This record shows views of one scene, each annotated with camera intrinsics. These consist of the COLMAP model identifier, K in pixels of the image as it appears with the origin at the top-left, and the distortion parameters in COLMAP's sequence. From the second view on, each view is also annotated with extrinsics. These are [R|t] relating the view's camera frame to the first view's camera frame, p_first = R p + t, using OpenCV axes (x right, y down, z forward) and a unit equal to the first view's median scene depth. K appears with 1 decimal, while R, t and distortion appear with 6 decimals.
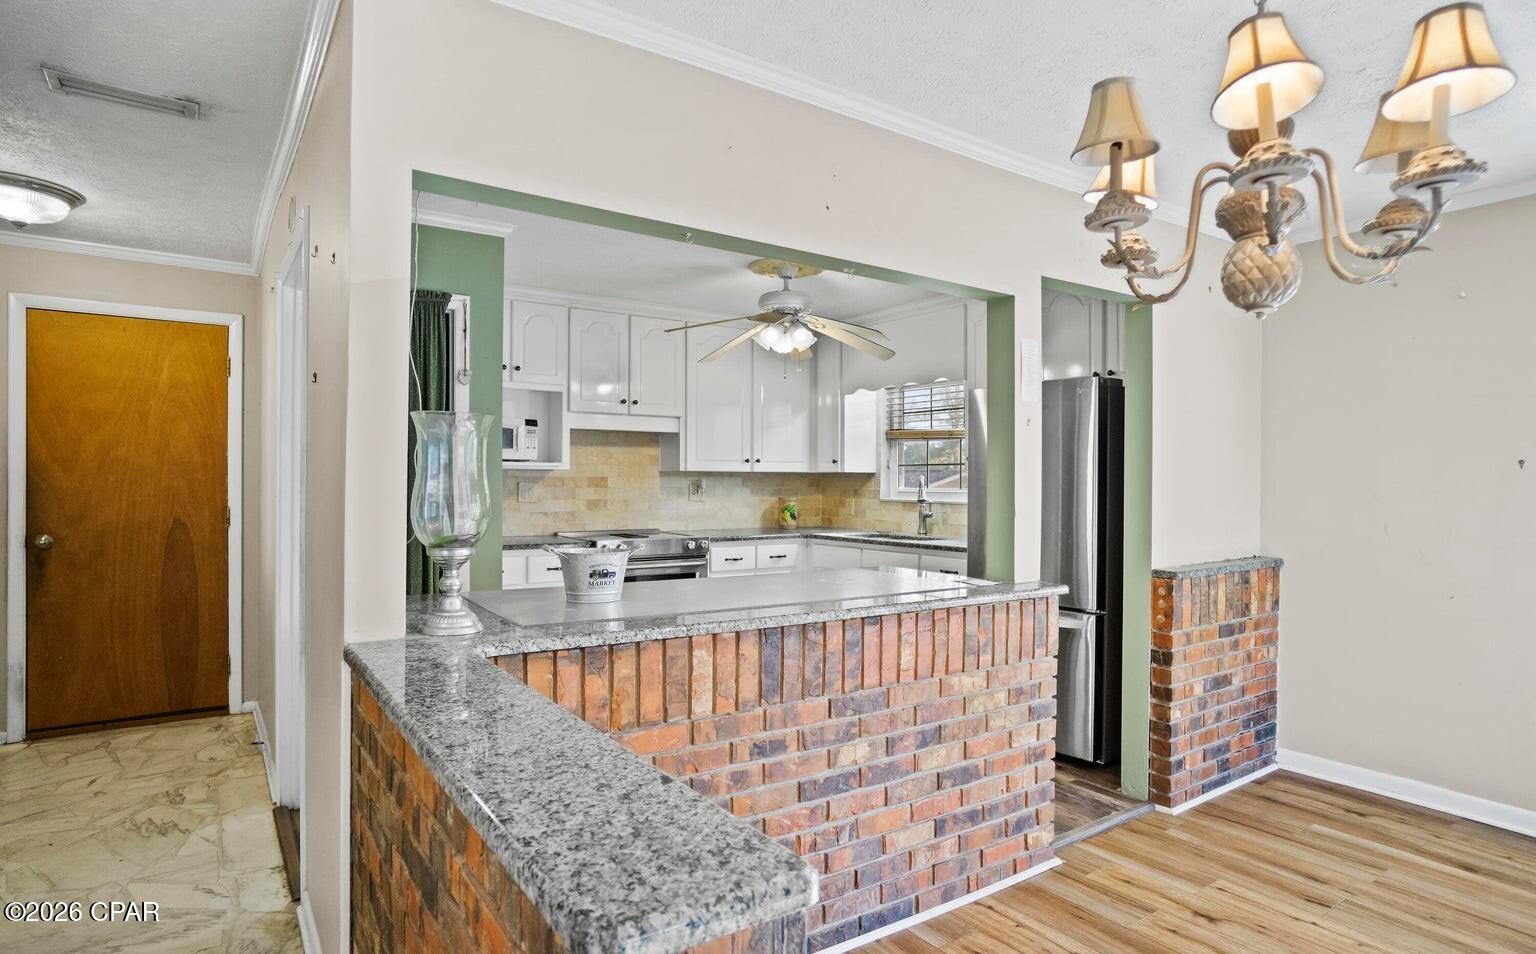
lens RADIAL K [[825.4, 0, 767.9], [0, 825.4, 500.9], [0, 0, 1]] dist [-0.062584, 0.038221]
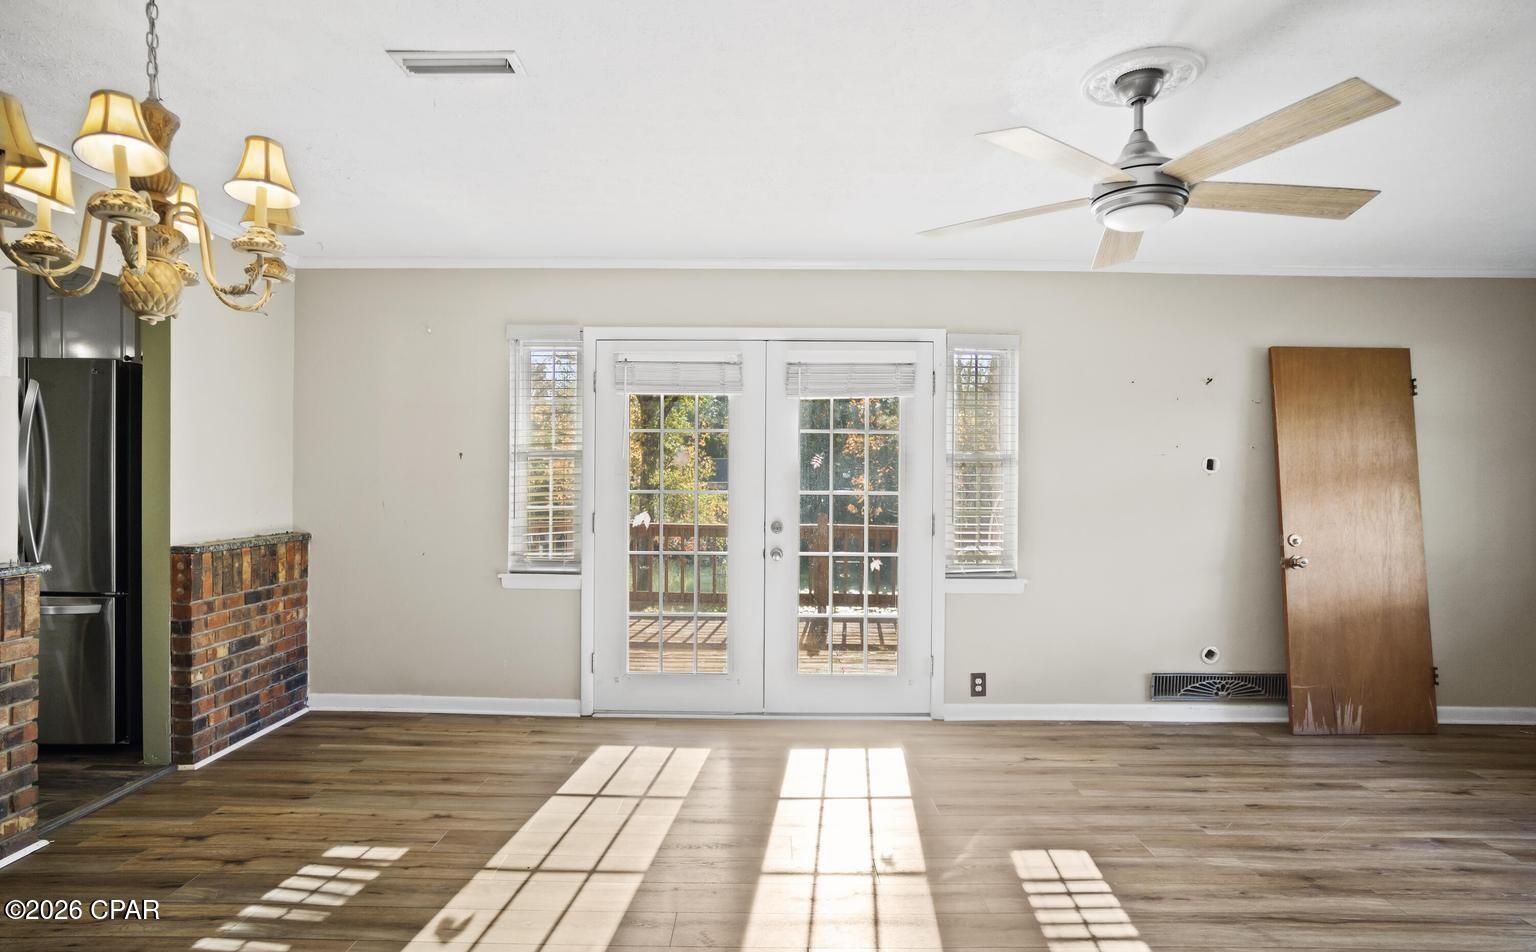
lens RADIAL K [[825.4, 0, 767.9], [0, 825.4, 499.9], [0, 0, 1]] dist [-0.062584, 0.038221]
pose [[0.571123, -0.012449, 0.820770, 0.053568], [0.012727, 0.999899, 0.006310, 0.027063], [-0.820766, 0.006842, 0.571224, -0.245364]]
